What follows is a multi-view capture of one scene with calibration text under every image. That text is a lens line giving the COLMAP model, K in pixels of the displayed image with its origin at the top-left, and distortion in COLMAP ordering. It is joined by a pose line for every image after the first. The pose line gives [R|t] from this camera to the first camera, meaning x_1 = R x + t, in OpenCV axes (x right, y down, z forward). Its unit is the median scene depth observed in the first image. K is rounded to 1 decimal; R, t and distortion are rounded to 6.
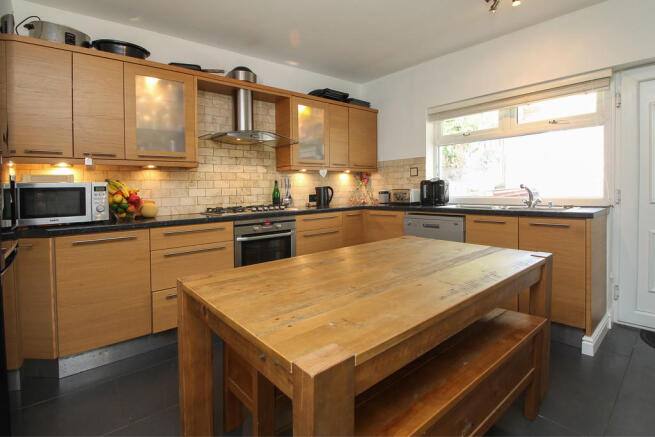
lens RADIAL K [[318.3, 0, 326.7], [0, 318.3, 193.2], [0, 0, 1]] dist [-0.001241, -0.000711]
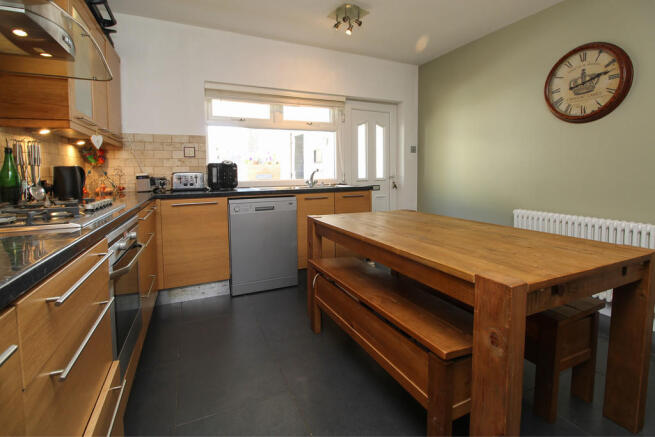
lens RADIAL K [[318.3, 0, 326.7], [0, 318.3, 193.2], [0, 0, 1]] dist [-0.001241, -0.000711]
pose [[0.282320, -0.042390, 0.958383, -0.524186], [0.019930, 0.999067, 0.038319, 0.019943], [-0.959113, 0.008282, 0.282901, 0.497924]]
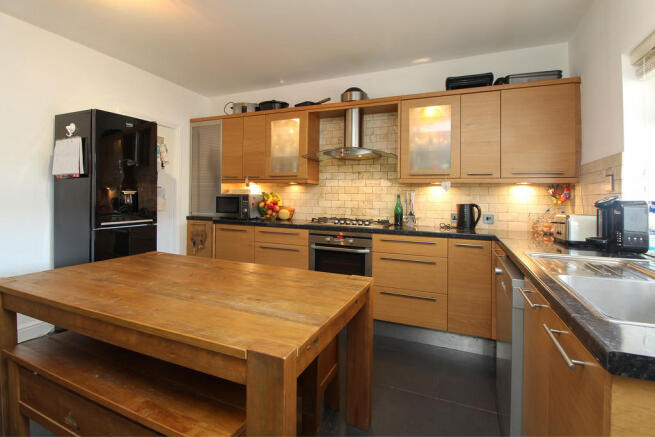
lens RADIAL K [[318.3, 0, 326.7], [0, 318.3, 193.2], [0, 0, 1]] dist [-0.001241, -0.000711]
pose [[0.449658, 0.017630, -0.893027, 0.633941], [-0.042356, 0.999101, -0.001602, -0.037323], [0.892196, 0.038545, 0.450000, 0.440804]]
